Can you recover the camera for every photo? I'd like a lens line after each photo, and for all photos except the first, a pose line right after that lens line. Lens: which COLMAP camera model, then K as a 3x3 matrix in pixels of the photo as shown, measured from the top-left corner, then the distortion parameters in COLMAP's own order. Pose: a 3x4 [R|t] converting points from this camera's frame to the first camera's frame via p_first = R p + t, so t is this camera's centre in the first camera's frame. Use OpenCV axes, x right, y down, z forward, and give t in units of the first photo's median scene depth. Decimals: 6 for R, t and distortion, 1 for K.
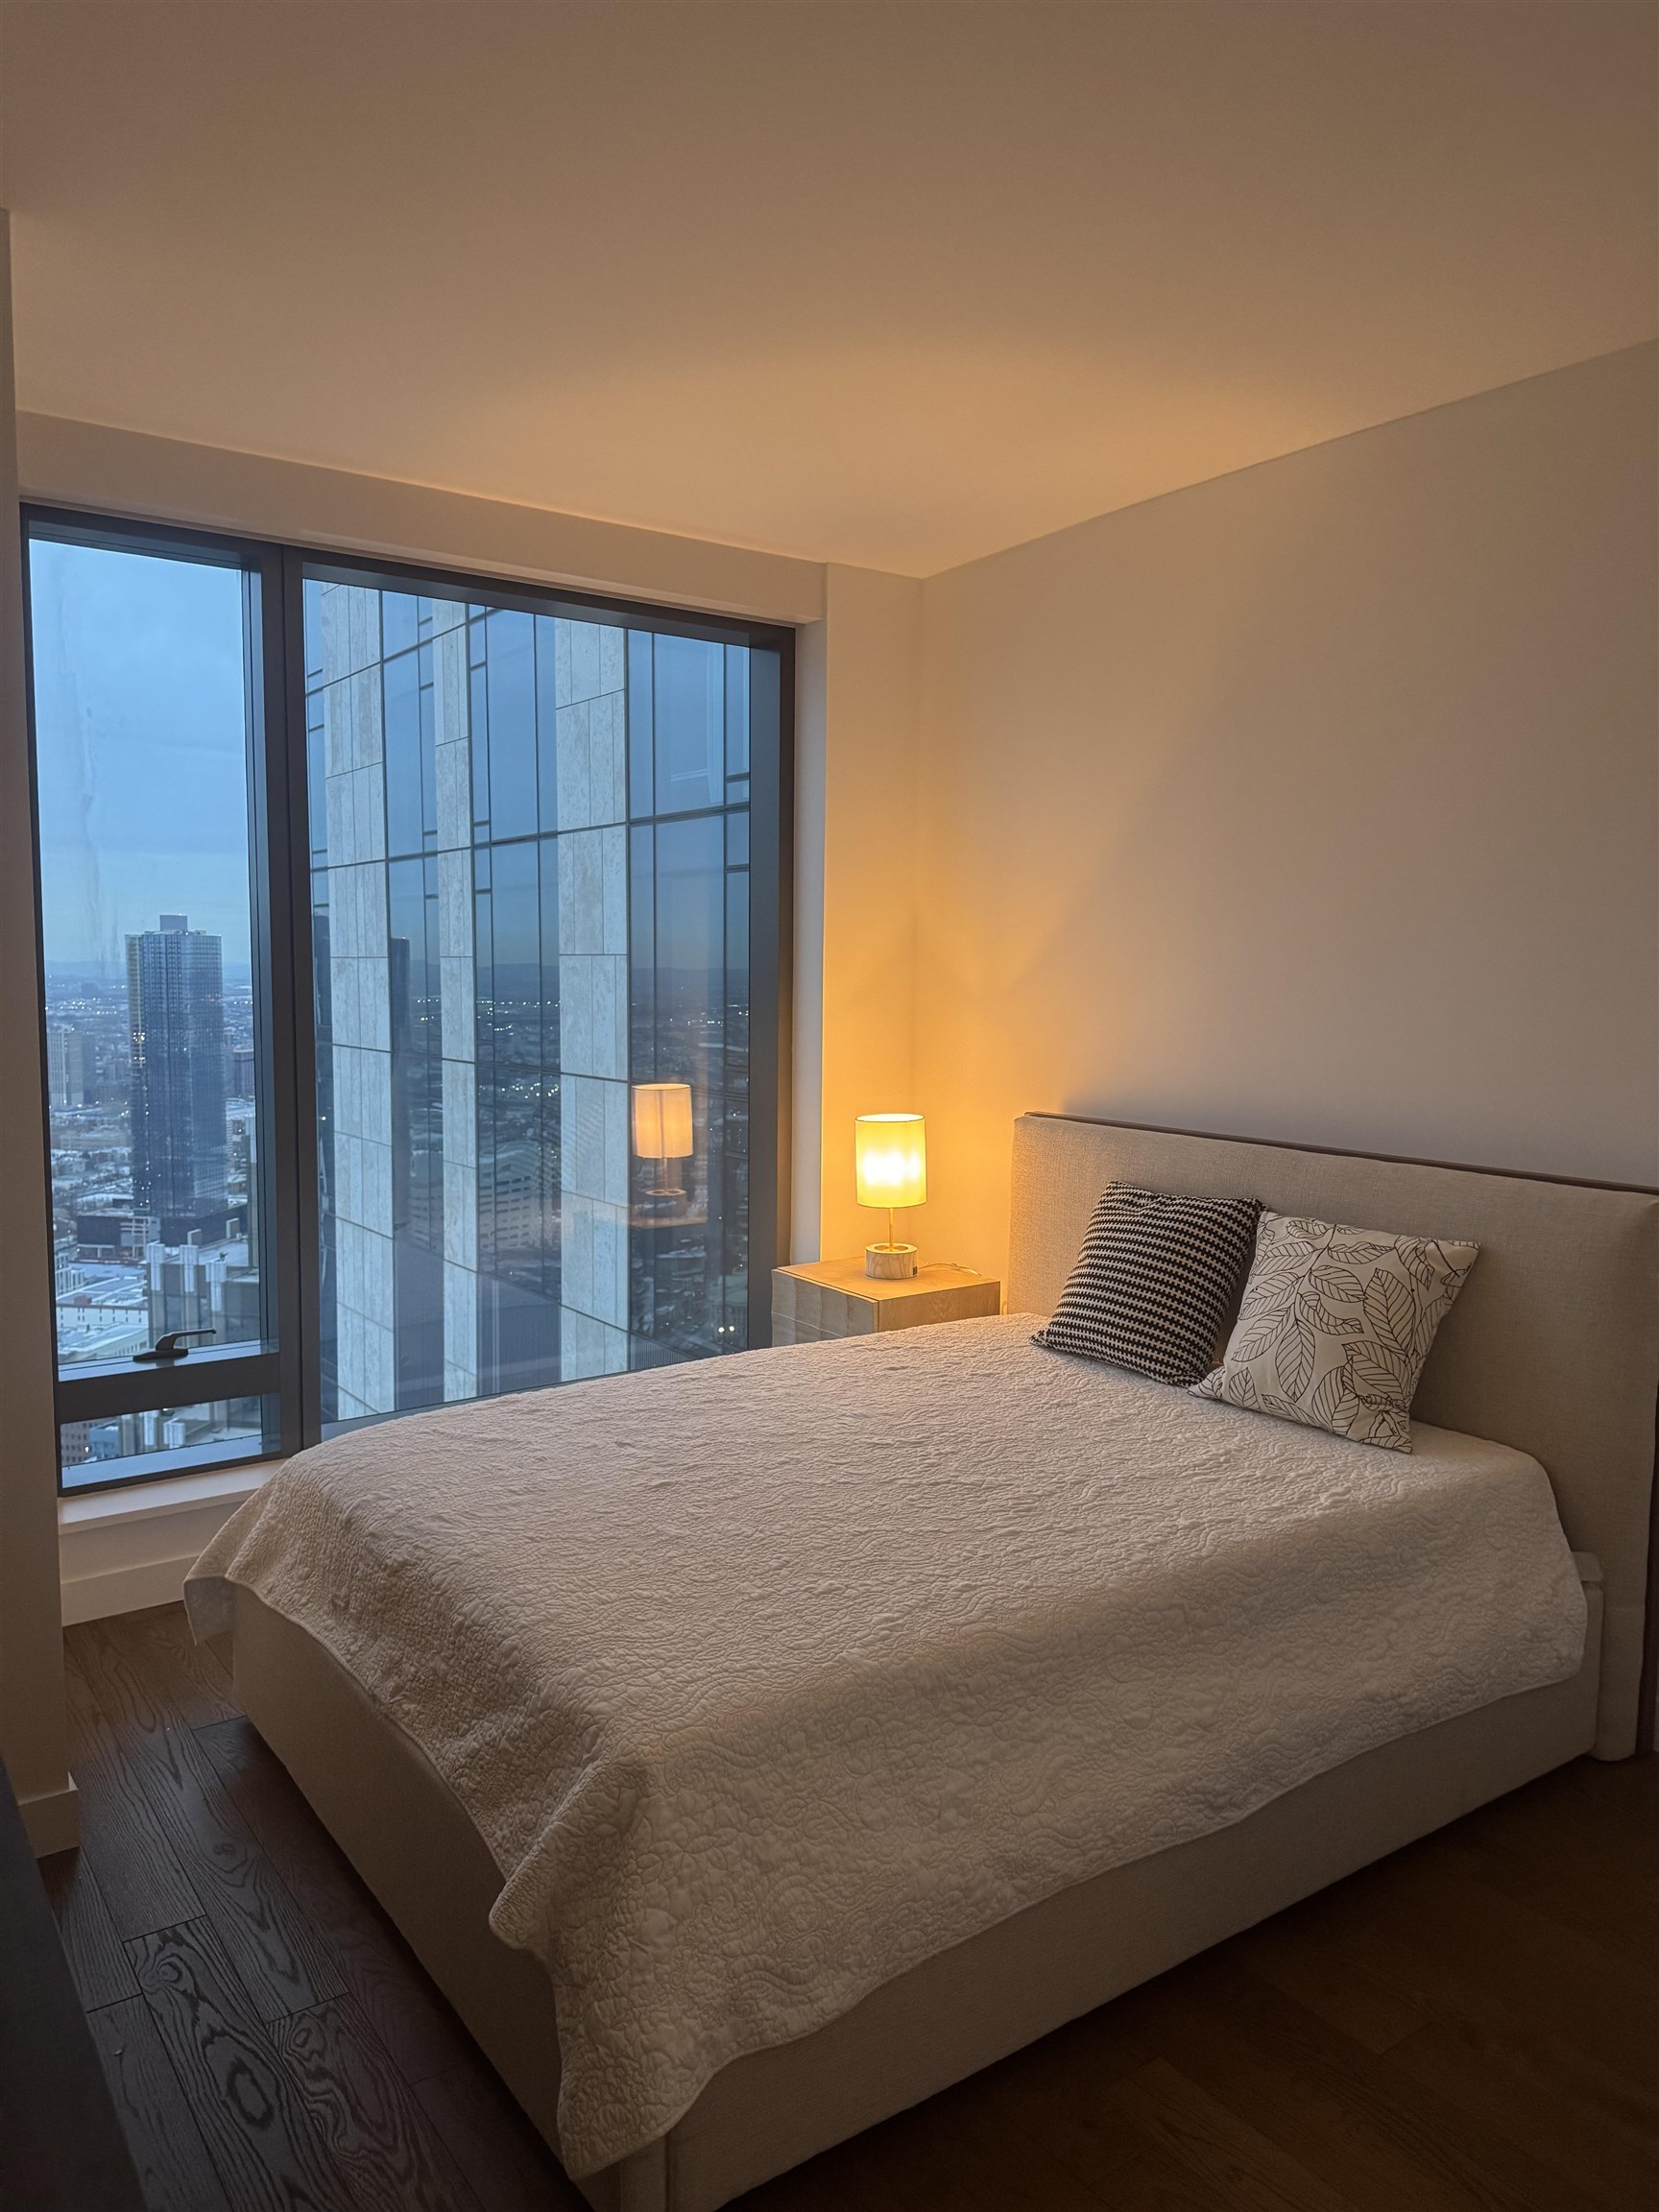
lens RADIAL K [[1537.6, 0, 829.5], [0, 1537.6, 1106.0], [0, 0, 1]] dist [-0.002811, -0.001899]
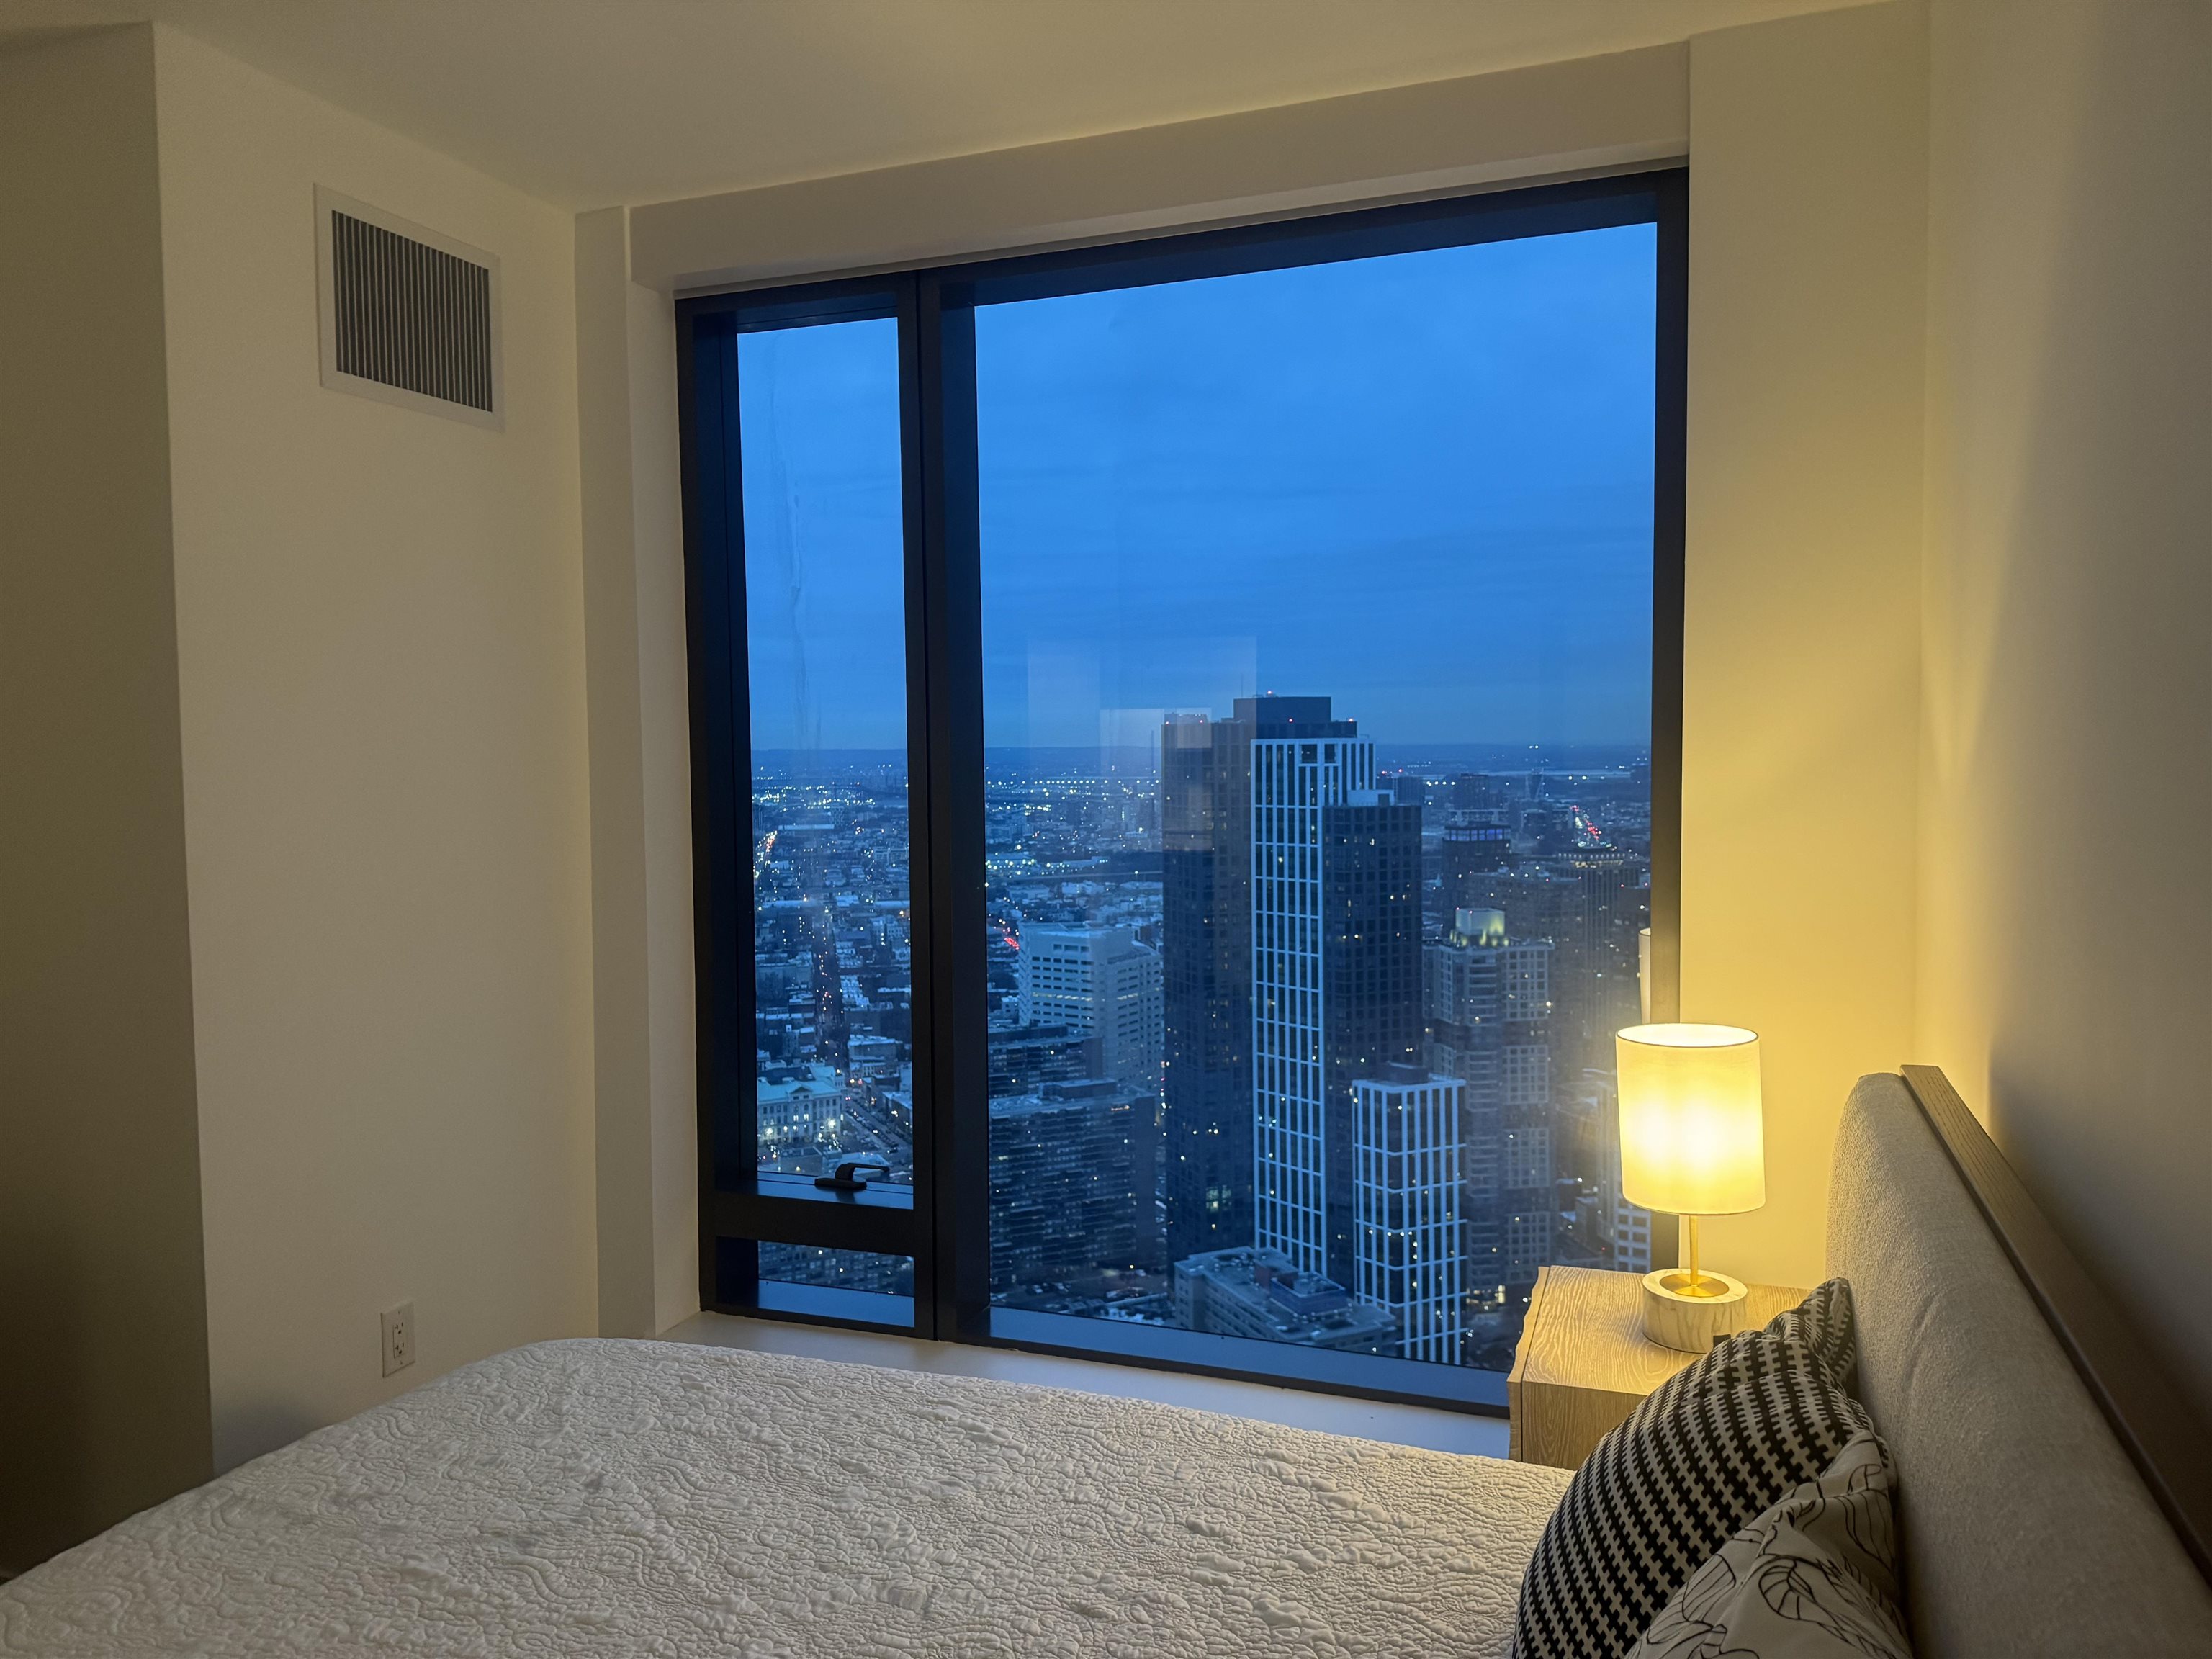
lens RADIAL K [[1537.6, 0, 1106.0], [0, 1537.6, 829.5], [0, 0, 1]] dist [-0.002811, -0.001899]
pose [[0.564039, 0.032954, -0.825090, 0.427555], [-0.059623, 0.998221, -0.000890, -0.062306], [0.823593, 0.049696, 0.565000, 0.629934]]
